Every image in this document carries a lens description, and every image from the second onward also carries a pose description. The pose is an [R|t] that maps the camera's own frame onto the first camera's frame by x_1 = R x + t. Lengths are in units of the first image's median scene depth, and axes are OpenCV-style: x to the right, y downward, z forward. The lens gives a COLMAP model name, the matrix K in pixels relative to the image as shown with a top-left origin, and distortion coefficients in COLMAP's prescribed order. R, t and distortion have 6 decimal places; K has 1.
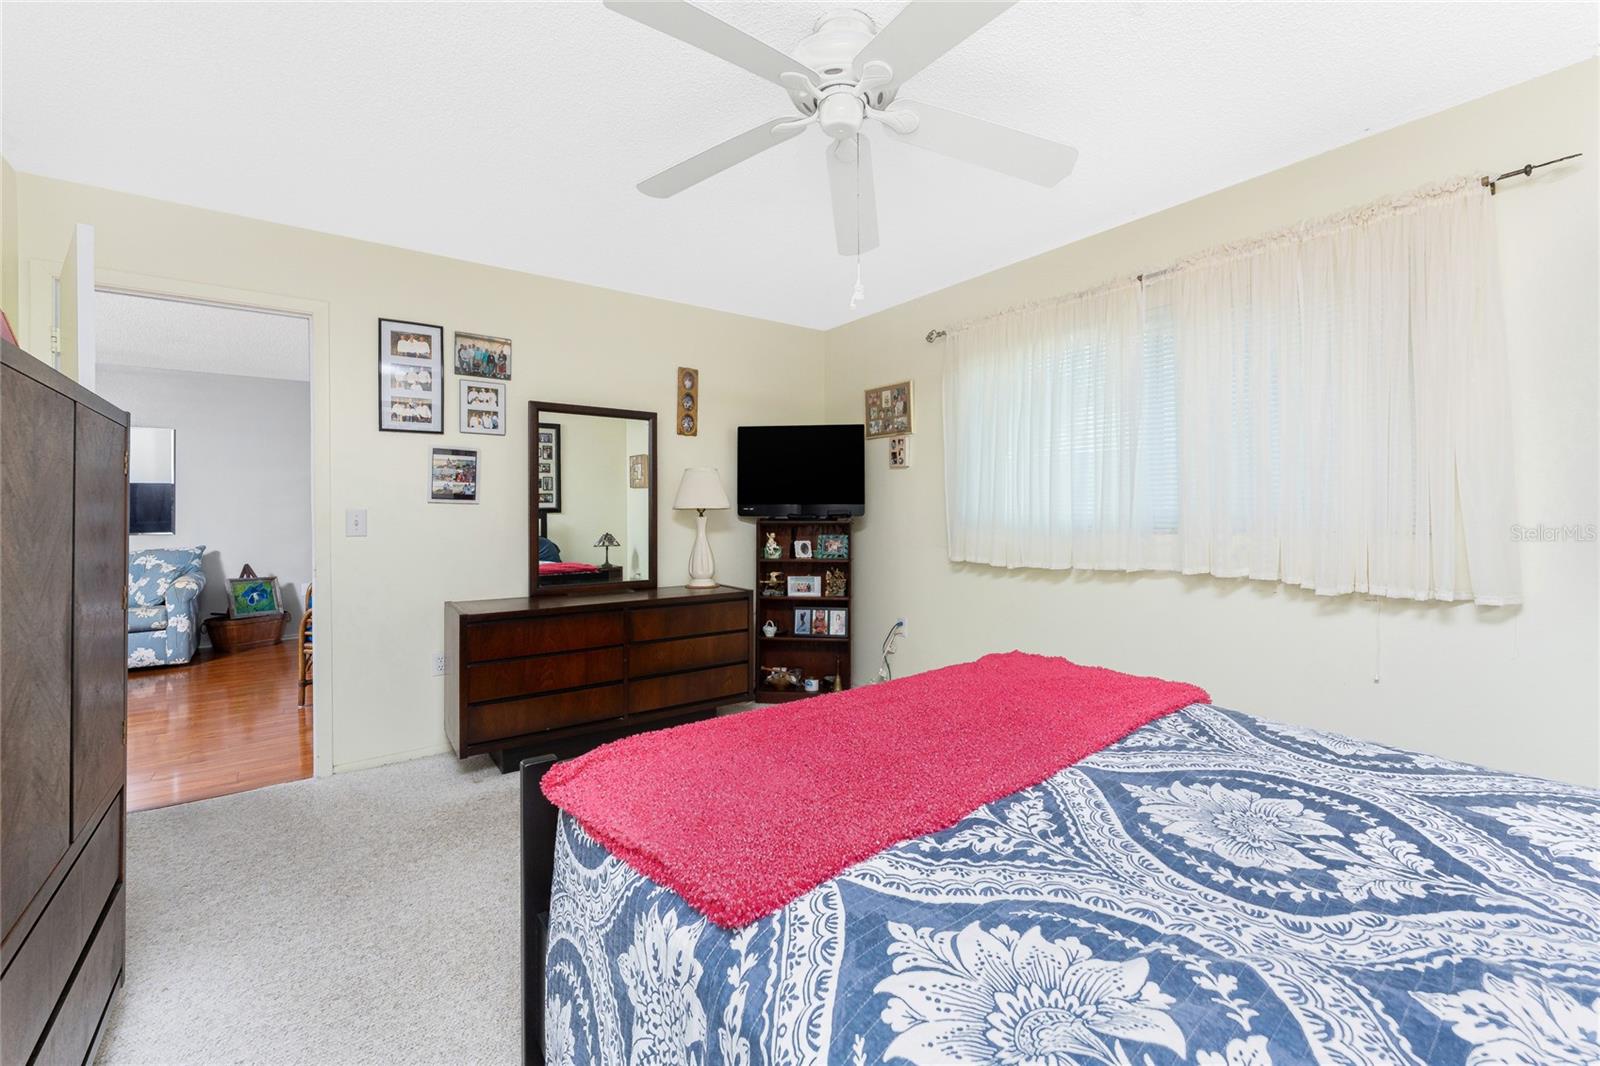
lens RADIAL K [[654.9, 0, 792.3], [0, 654.9, 508.3], [0, 0, 1]] dist [-0.006174, -0.000067]
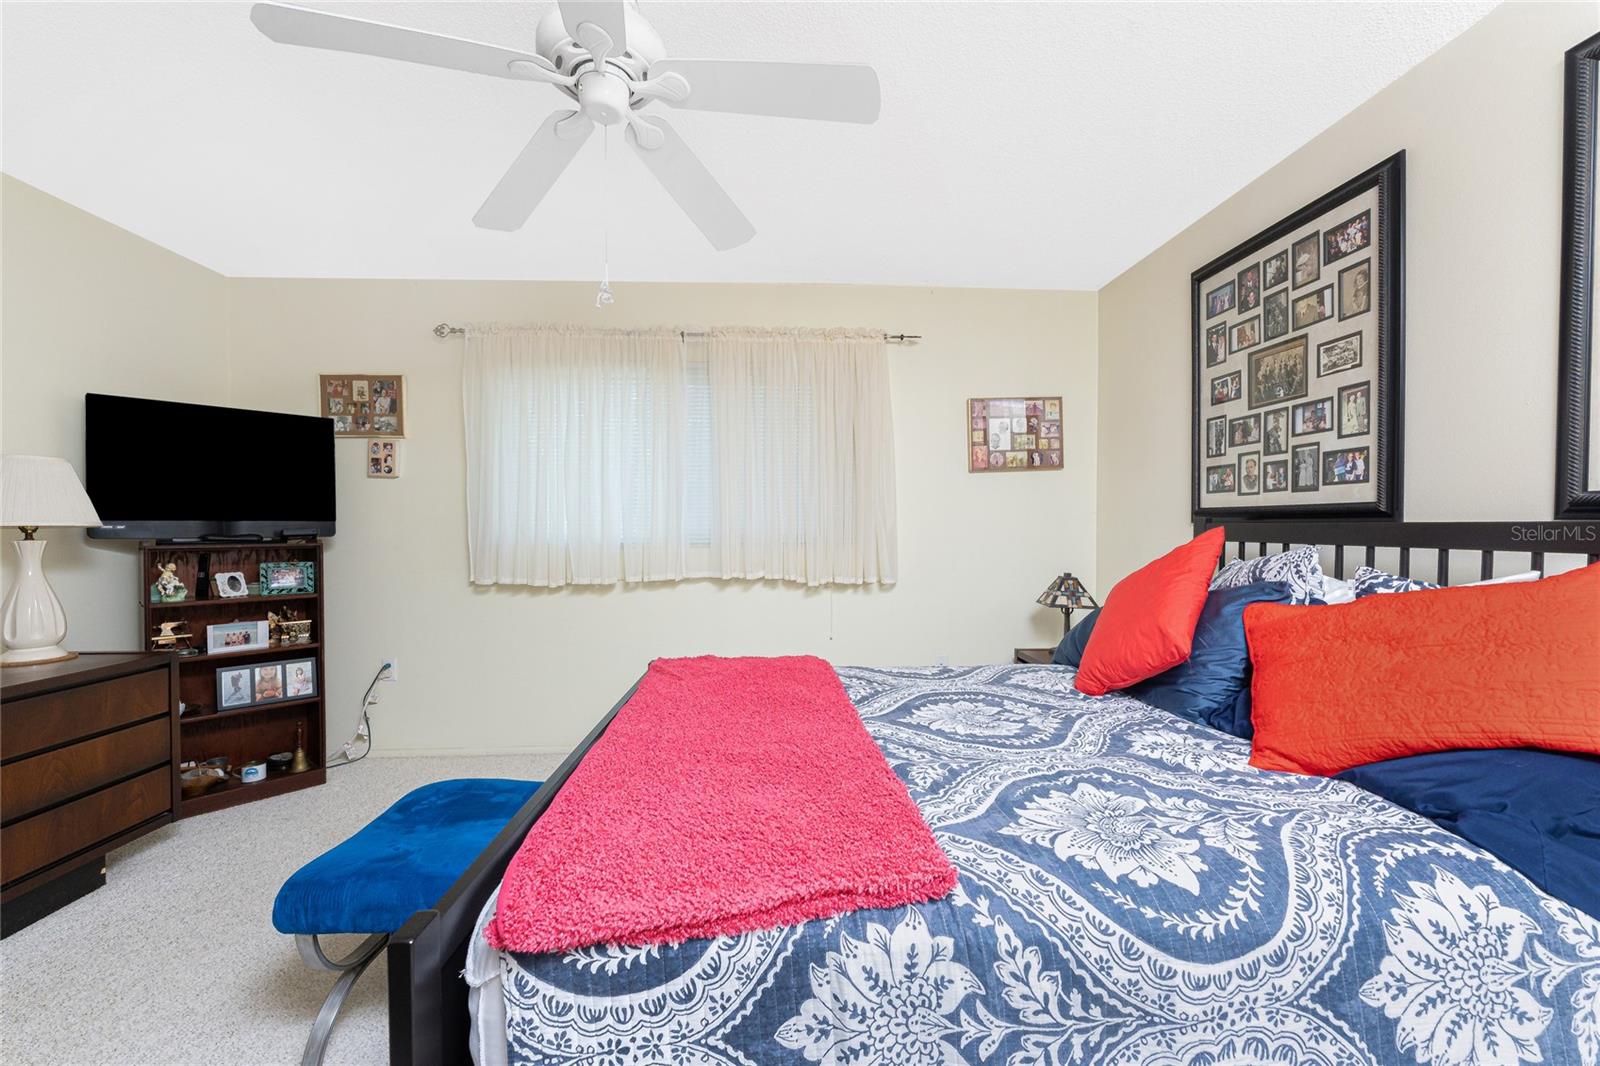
lens RADIAL K [[642.7, 0, 805.4], [0, 642.7, 530.5], [0, 0, 1]] dist [-0.001551, -0.000278]
pose [[0.555049, -0.003855, 0.831809, -0.222143], [-0.001519, 0.999983, 0.005648, -0.000269], [-0.831816, -0.004398, 0.555034, 0.111141]]
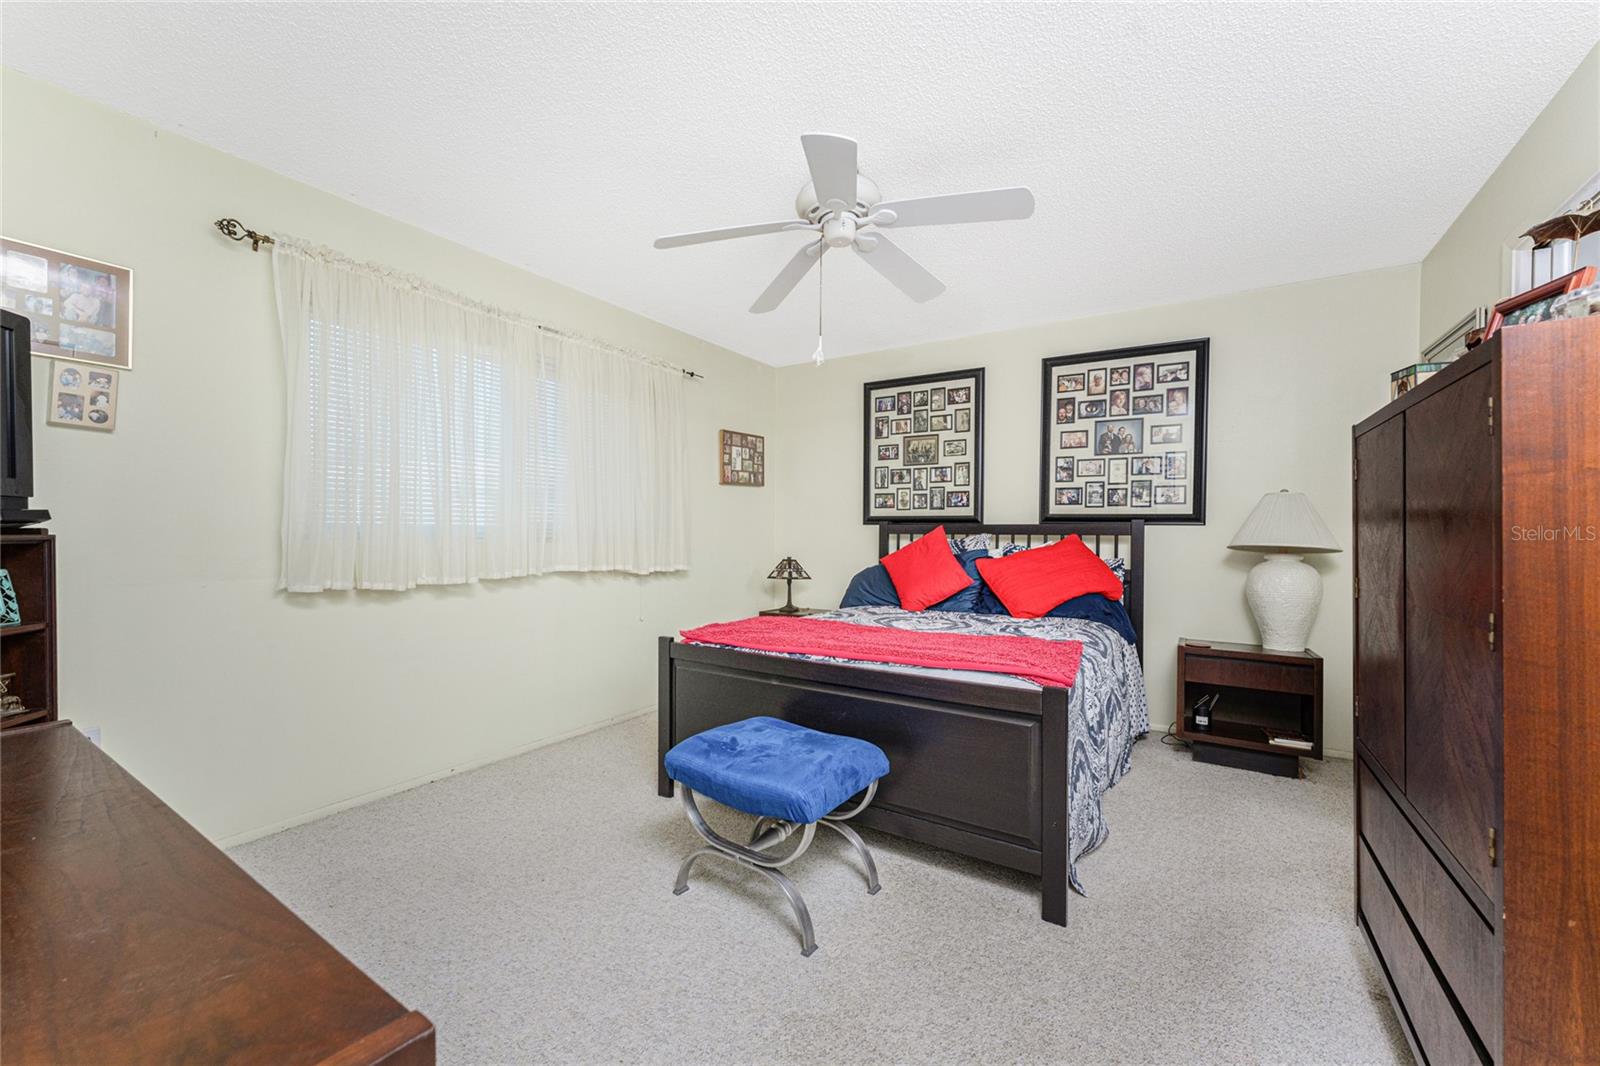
lens RADIAL K [[629.1, 0, 800.0], [0, 629.1, 533.0], [0, 0, 1]] dist [0.001261, -0.000258]
pose [[-0.348760, 0.001386, 0.937211, -0.490524], [-0.007297, 0.999965, -0.004194, 0.016679], [-0.937184, -0.008301, -0.348738, 0.673827]]
